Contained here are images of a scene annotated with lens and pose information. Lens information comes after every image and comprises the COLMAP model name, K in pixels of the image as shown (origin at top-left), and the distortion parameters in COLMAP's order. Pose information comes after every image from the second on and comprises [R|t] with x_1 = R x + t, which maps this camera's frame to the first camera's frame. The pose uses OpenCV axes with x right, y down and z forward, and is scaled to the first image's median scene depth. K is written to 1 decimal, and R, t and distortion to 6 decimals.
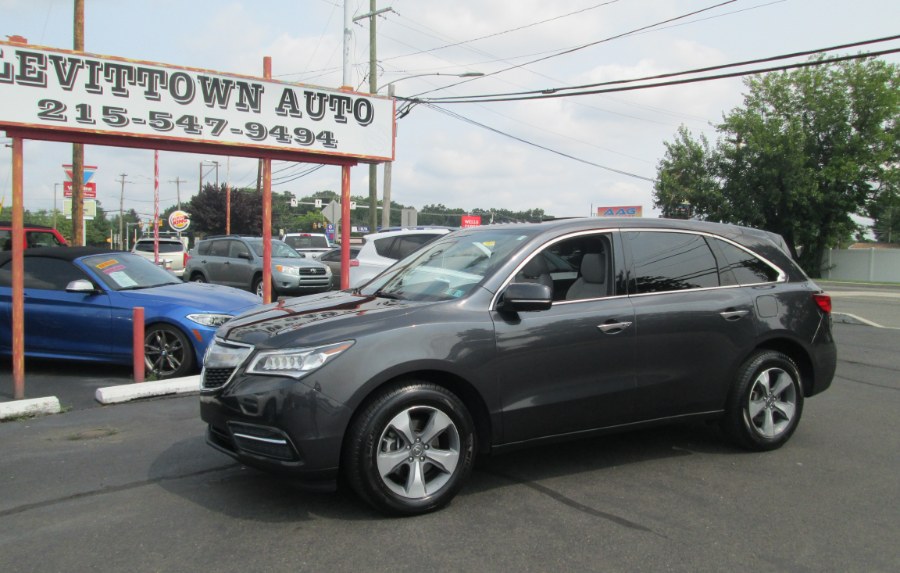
lens RADIAL K [[756.7, 0, 449.7], [0, 756.7, 289.8], [0, 0, 1]] dist [-0.048920, 0.036317]
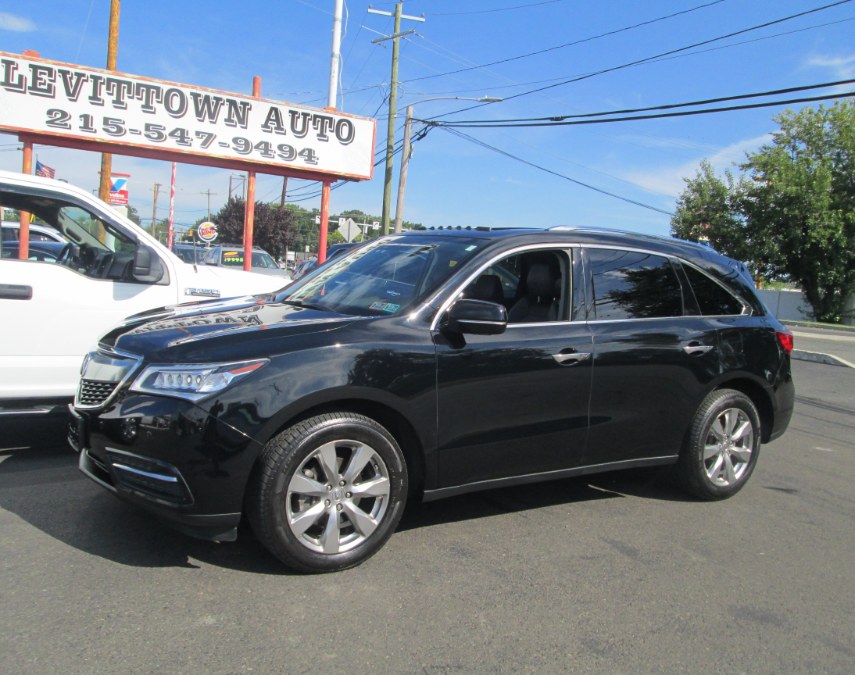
lens RADIAL K [[759.1, 0, 408.4], [0, 759.1, 327.4], [0, 0, 1]] dist [-0.052068, 0.037688]
pose [[0.994629, 0.062475, -0.082523, 0.091083], [-0.061026, 0.997936, 0.019970, 0.015479], [0.083601, -0.014827, 0.996389, -0.071950]]
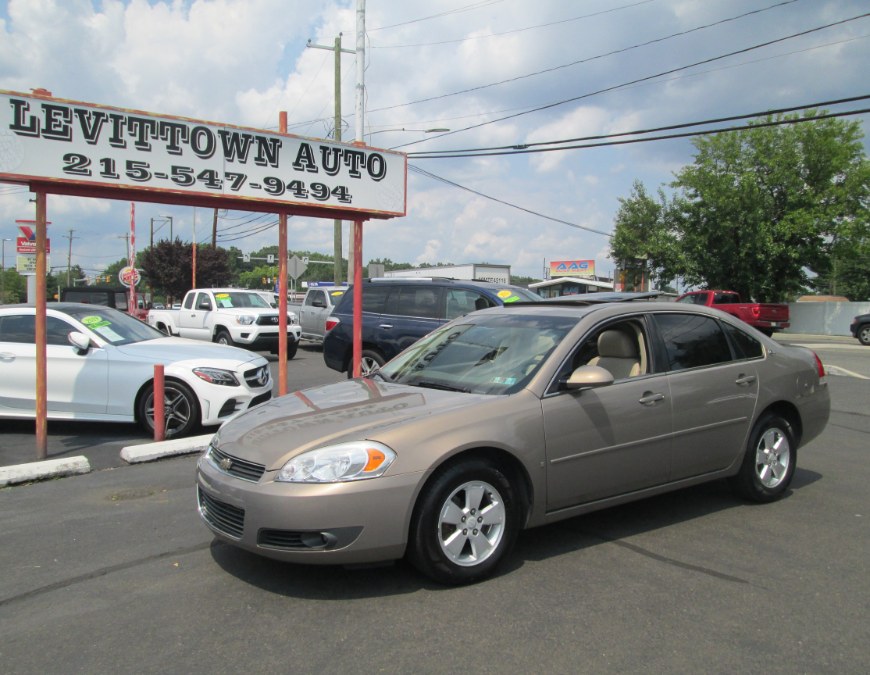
lens RADIAL K [[755.6, 0, 422.2], [0, 755.6, 336.8], [0, 0, 1]] dist [-0.054287, 0.041991]
pose [[0.999439, -0.005440, 0.033058, -0.099439], [0.005765, 0.999936, -0.009718, -0.001098], [-0.033003, 0.009903, 0.999406, 0.003838]]
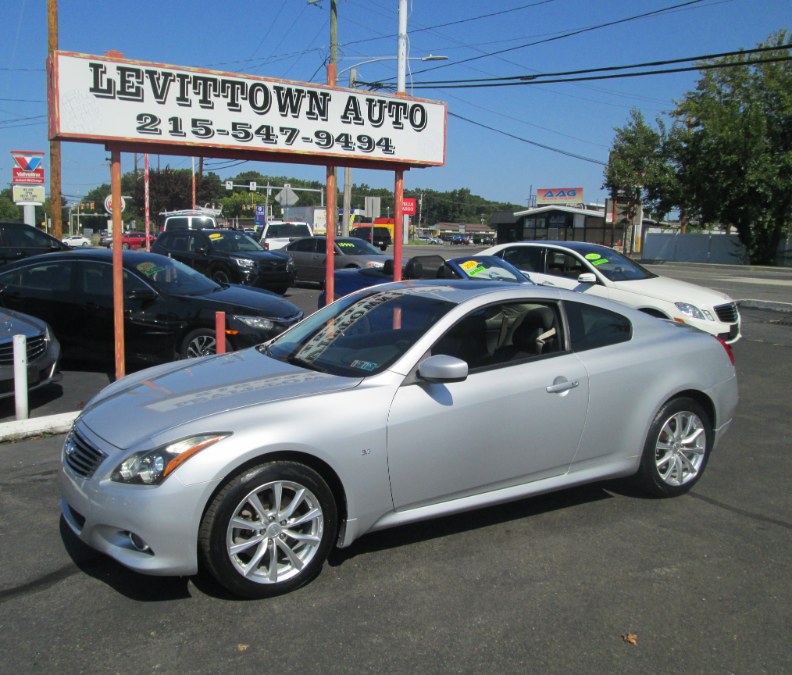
lens RADIAL K [[754.4, 0, 346.3], [0, 754.4, 337.1], [0, 0, 1]] dist [-0.044657, 0.000000]
pose [[0.999364, 0.003040, -0.035525, -0.196694], [0.000076, 0.996175, 0.087380, -0.032806], [0.035655, -0.087327, 0.995541, -0.044475]]
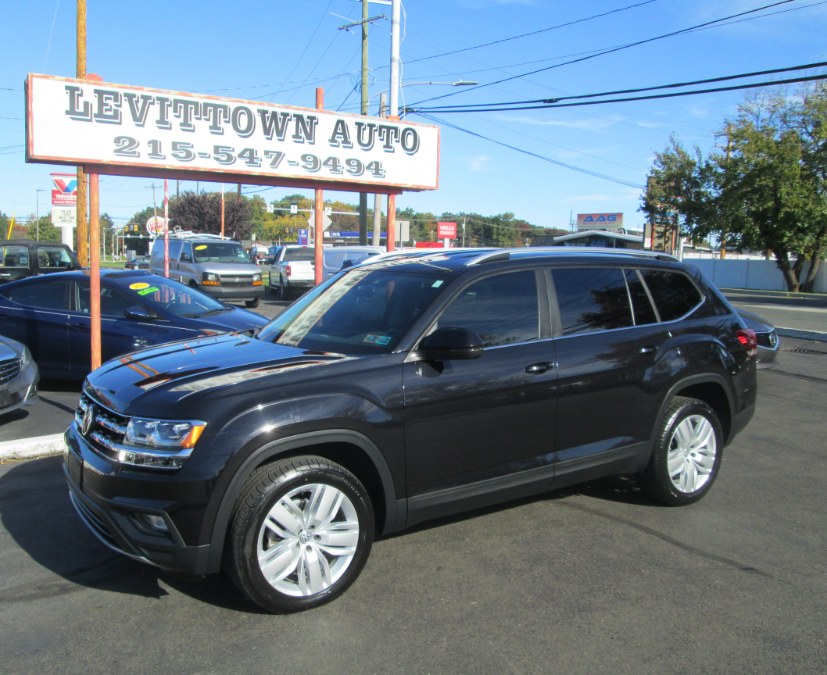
lens RADIAL K [[755.9, 0, 379.6], [0, 755.9, 335.1], [0, 0, 1]] dist [-0.039184, 0.000000]
pose [[0.998704, 0.009005, -0.050089, -0.115208], [-0.006294, 0.998520, 0.054023, -0.034780], [0.050502, -0.053638, 0.997283, -0.026382]]
